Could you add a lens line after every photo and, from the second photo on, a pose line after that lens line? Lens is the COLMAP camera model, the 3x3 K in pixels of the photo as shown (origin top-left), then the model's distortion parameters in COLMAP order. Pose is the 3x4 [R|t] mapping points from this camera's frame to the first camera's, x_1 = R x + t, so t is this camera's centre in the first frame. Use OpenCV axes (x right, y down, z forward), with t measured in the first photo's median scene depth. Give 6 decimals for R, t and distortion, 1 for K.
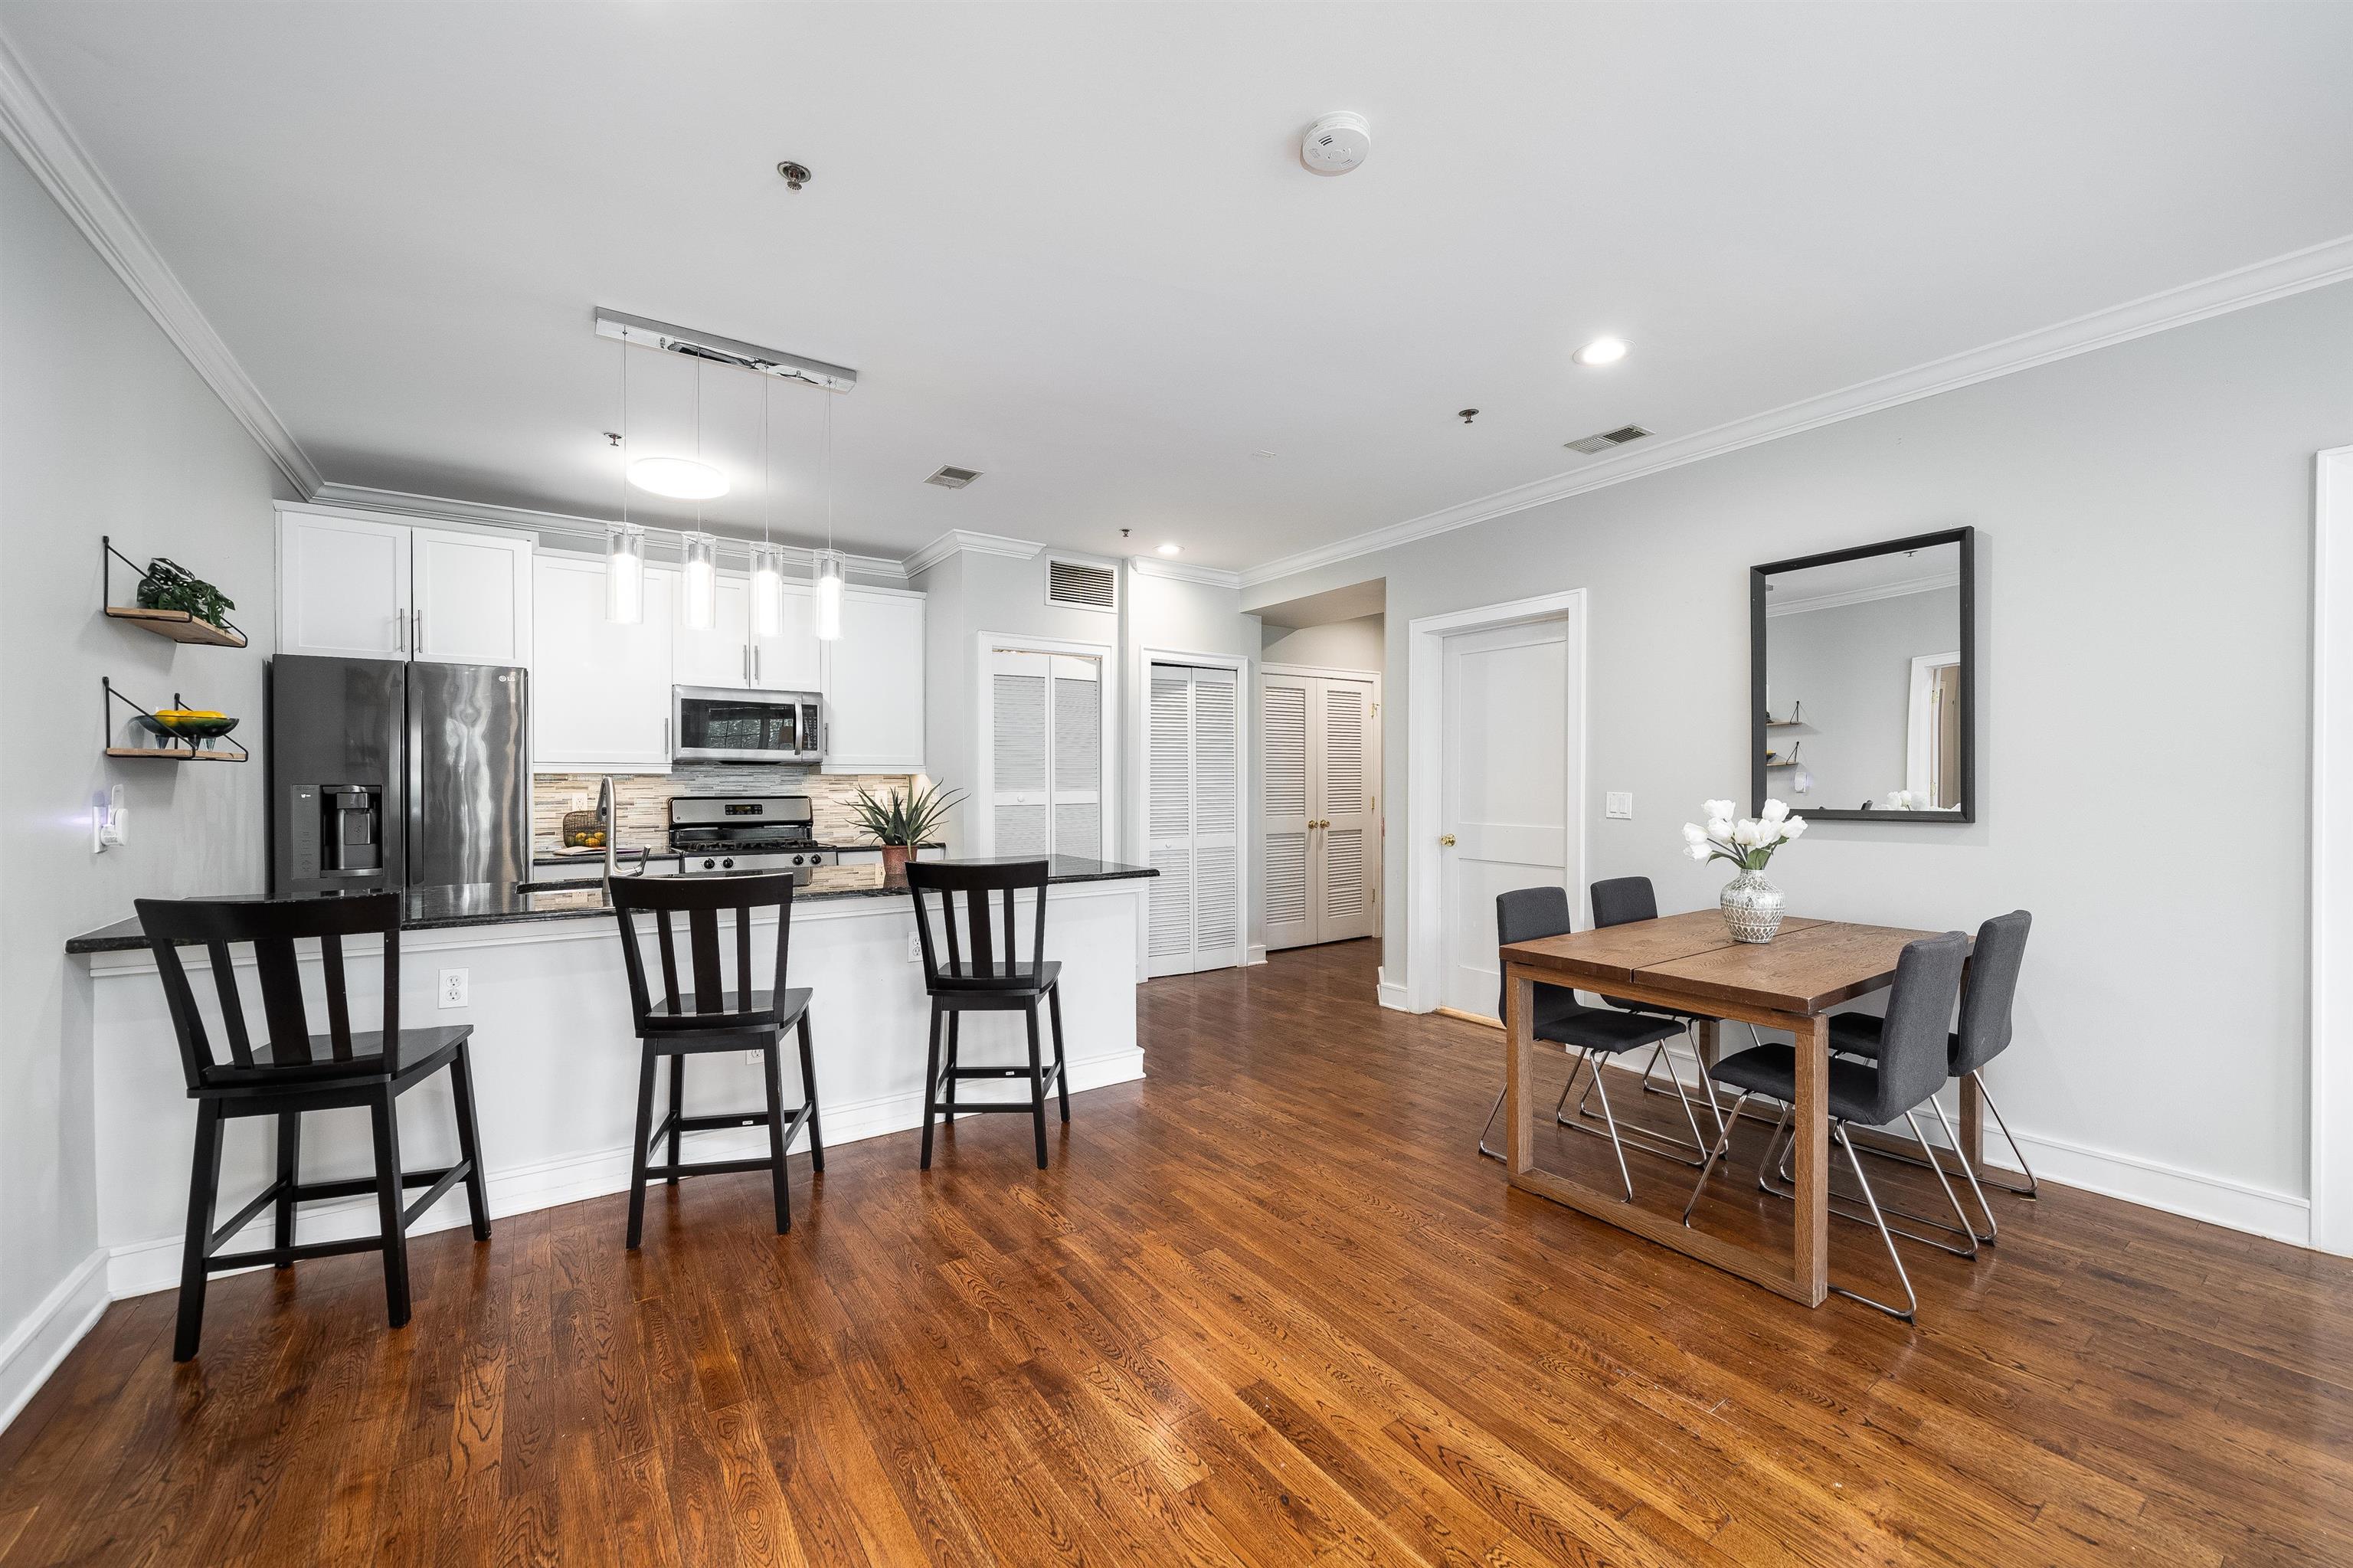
lens RADIAL K [[901.3, 0, 1189.0], [0, 901.3, 787.5], [0, 0, 1]] dist [-0.005689, -0.000170]
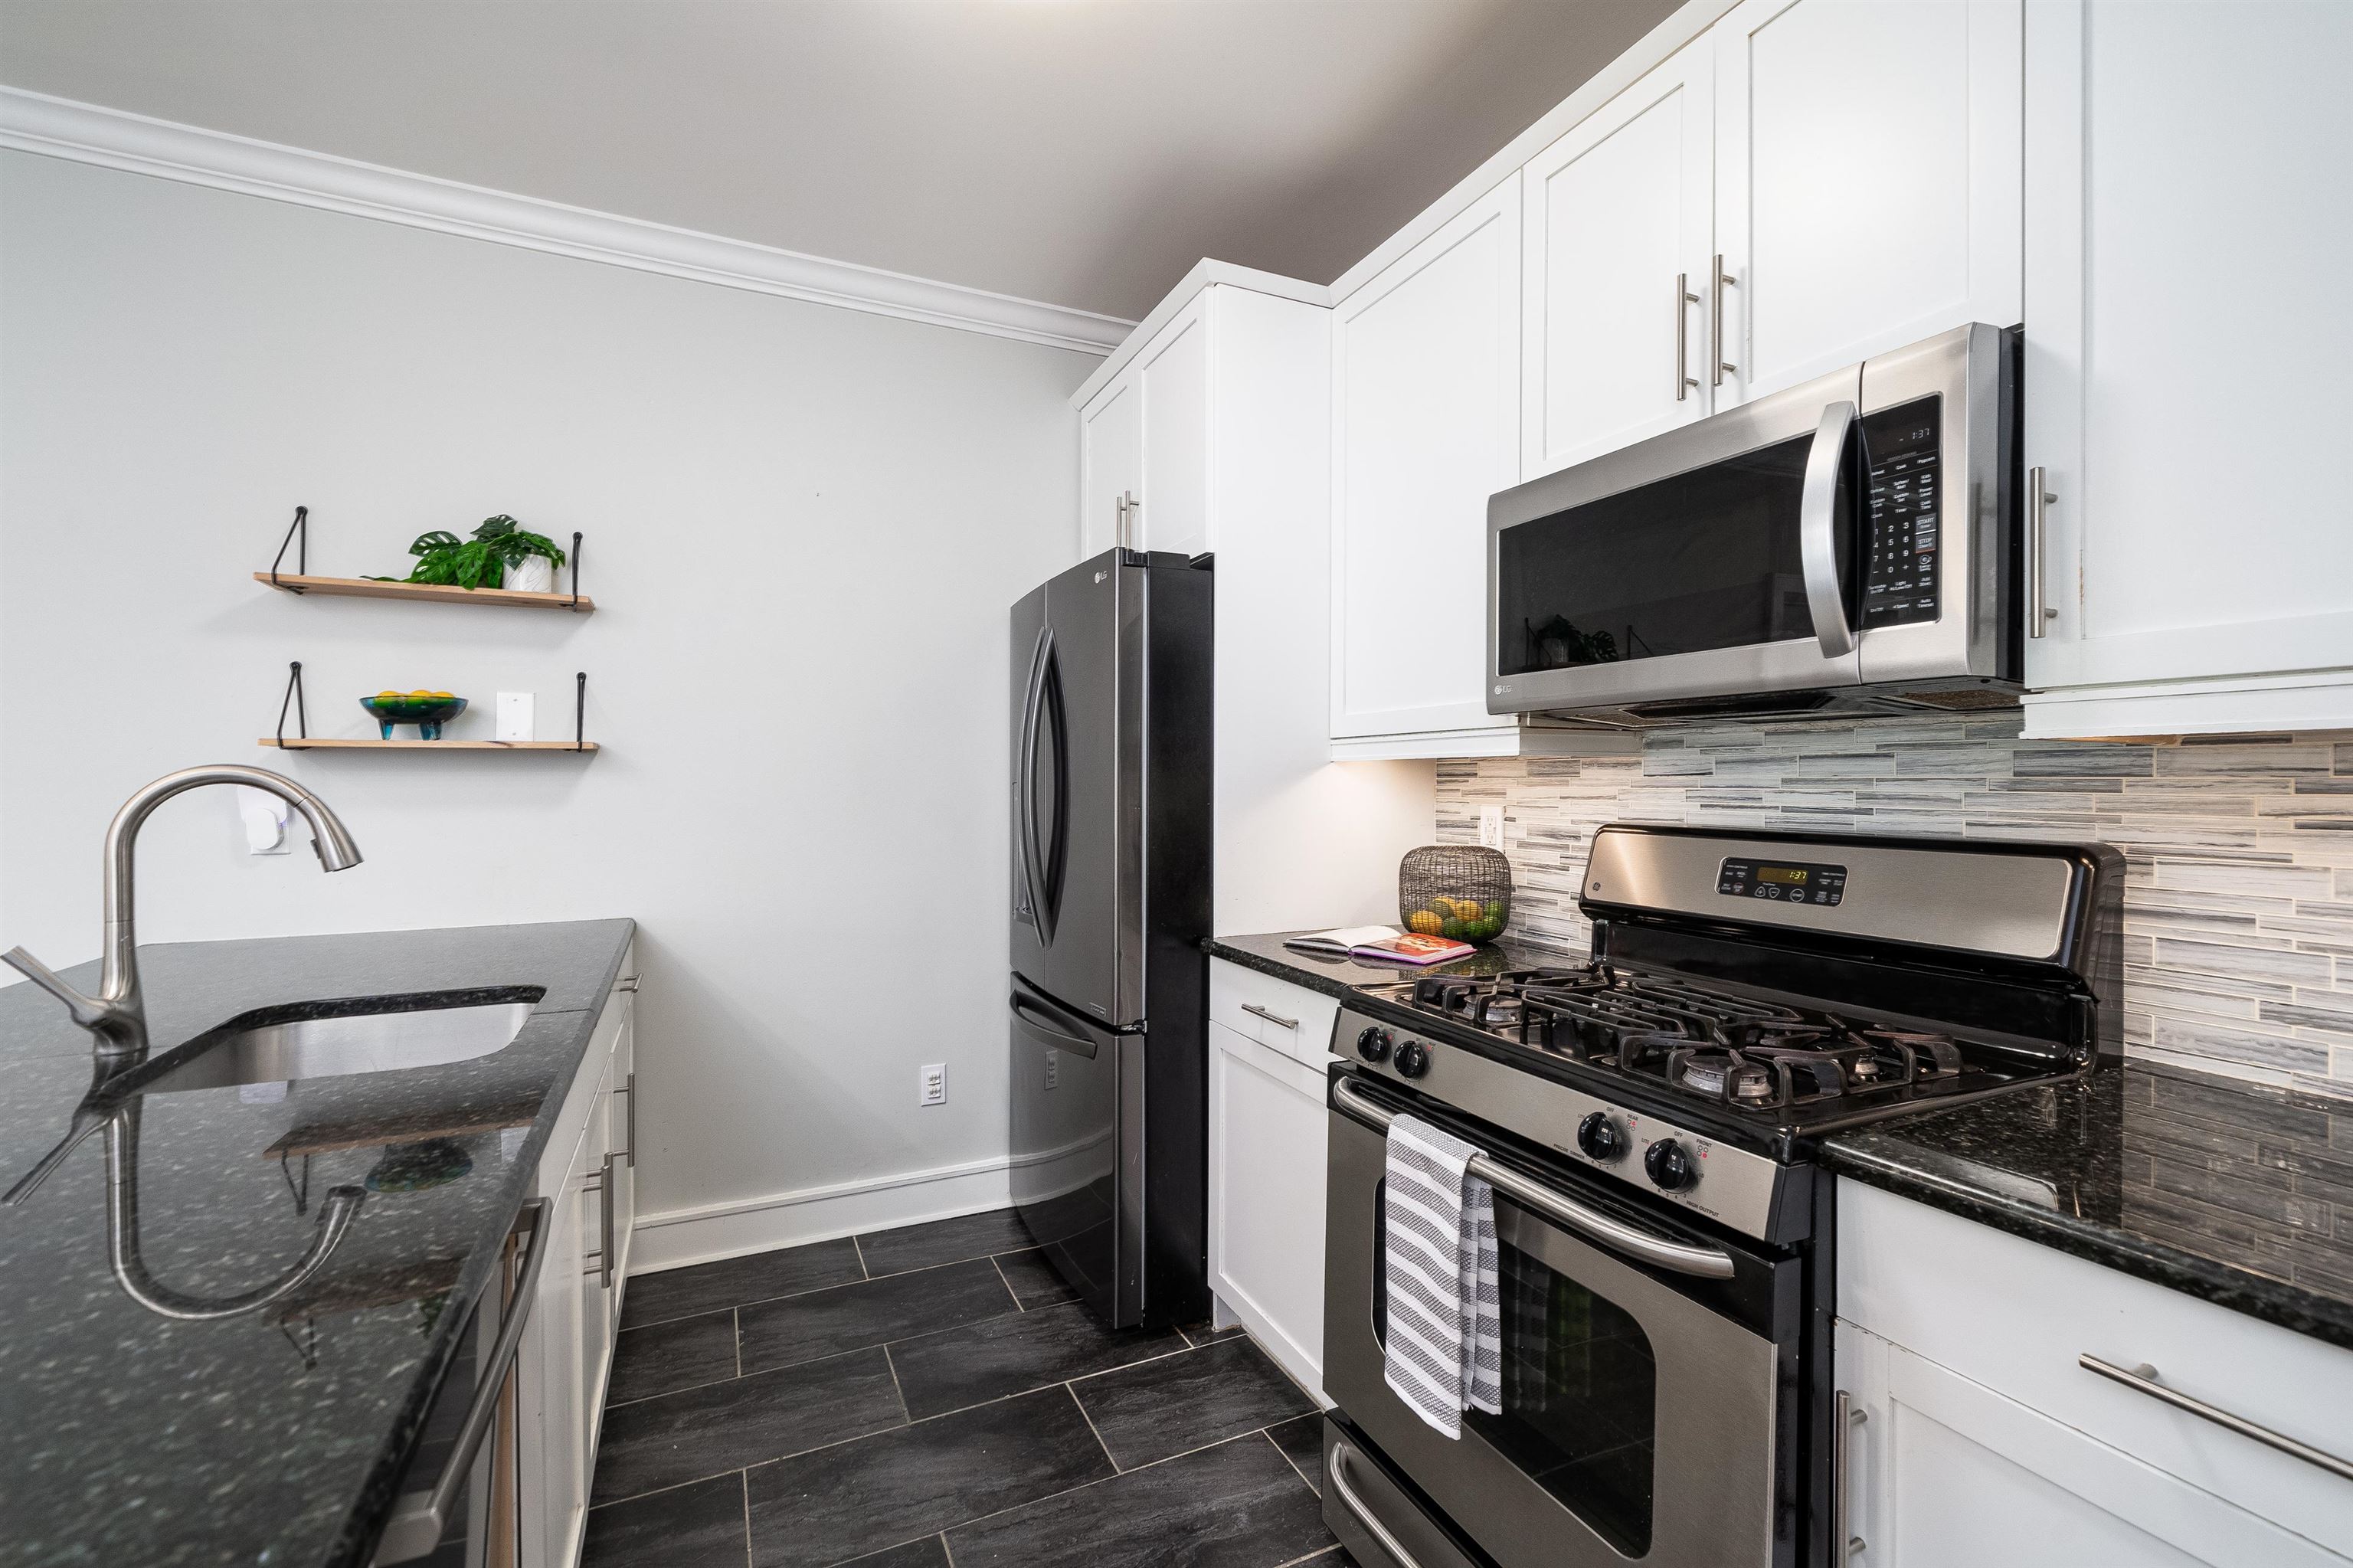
lens RADIAL K [[981.6, 0, 1158.7], [0, 981.6, 781.7], [0, 0, 1]] dist [0.002863, 0.000359]
pose [[-0.183400, 0.000290, -0.983038, -0.209699], [-0.008650, 0.999961, 0.001909, -0.005648], [0.983000, 0.008854, -0.183391, 1.100253]]
